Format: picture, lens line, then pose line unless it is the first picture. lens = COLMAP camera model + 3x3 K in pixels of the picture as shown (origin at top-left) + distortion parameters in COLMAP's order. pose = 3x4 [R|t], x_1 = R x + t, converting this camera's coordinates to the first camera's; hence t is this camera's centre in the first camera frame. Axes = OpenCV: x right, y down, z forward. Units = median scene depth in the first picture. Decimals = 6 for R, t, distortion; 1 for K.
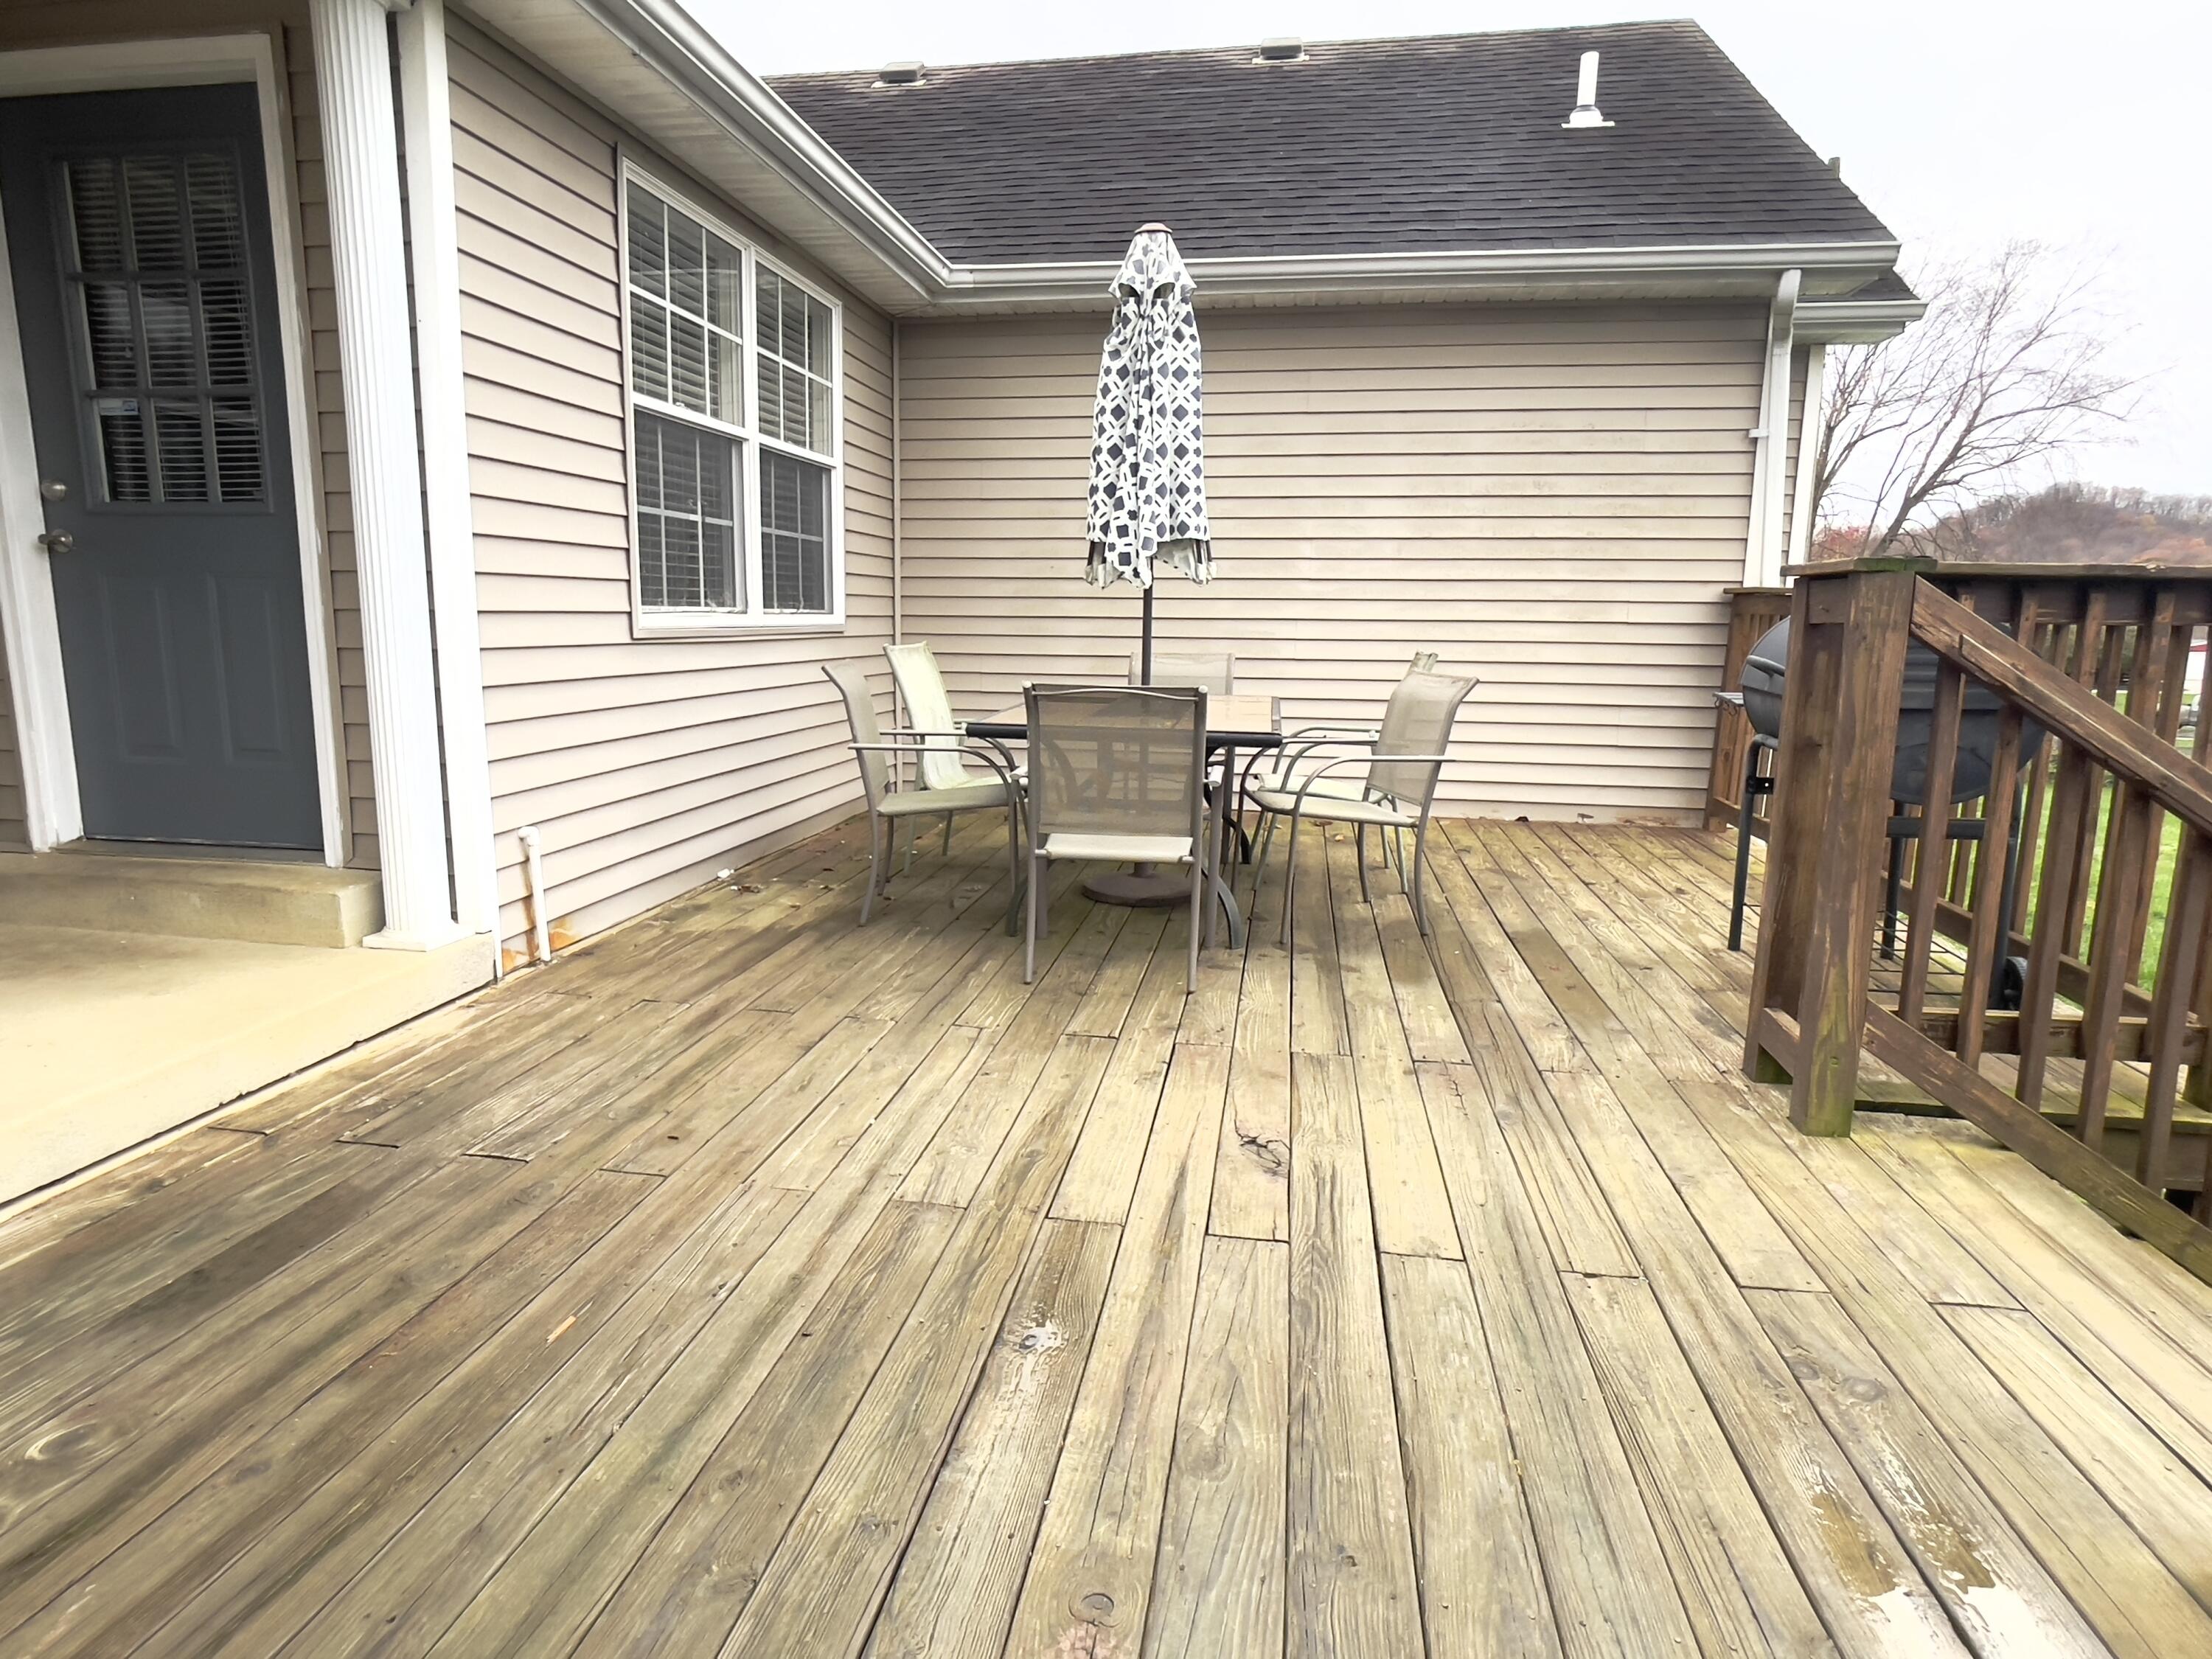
lens RADIAL K [[1267.6, 0, 1099.4], [0, 1267.6, 839.3], [0, 0, 1]] dist [0.007279, -0.000896]
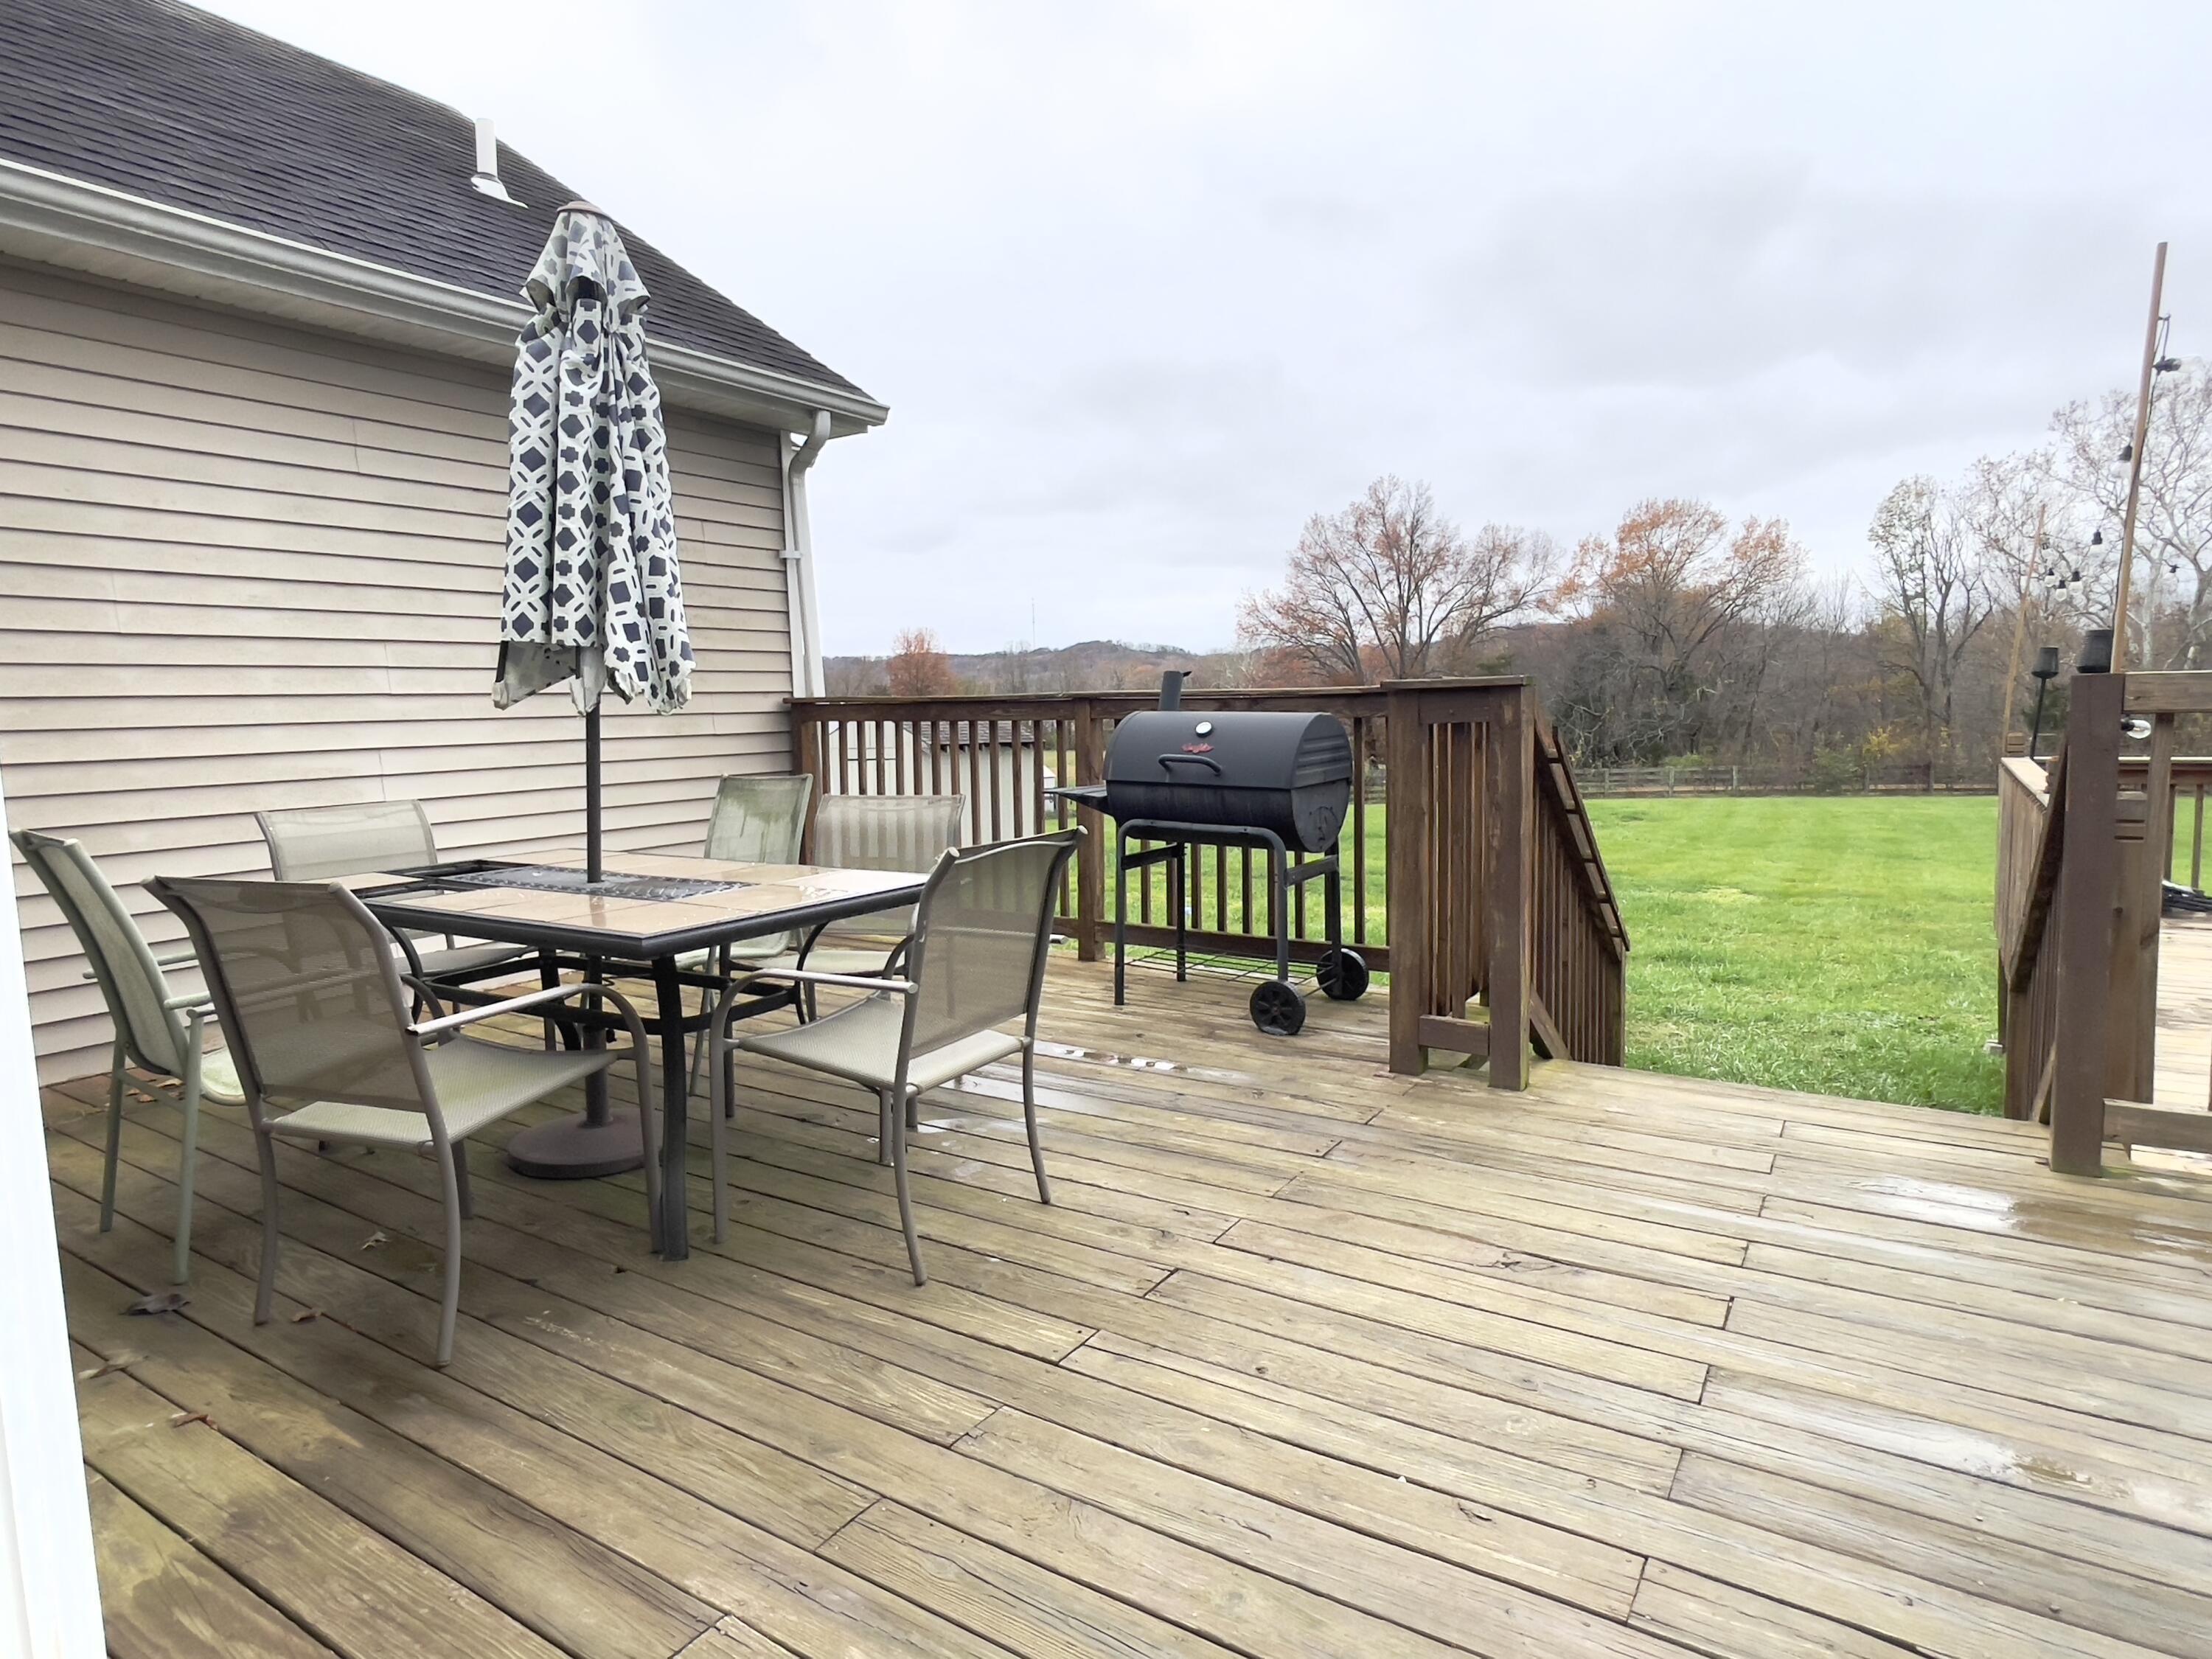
lens RADIAL K [[1267.6, 0, 1099.4], [0, 1267.6, 839.3], [0, 0, 1]] dist [0.007279, -0.000896]
pose [[0.395028, -0.119256, 0.910896, -0.563484], [0.192008, 0.980357, 0.045082, -0.123261], [-0.898380, 0.157091, 0.410166, 0.543839]]
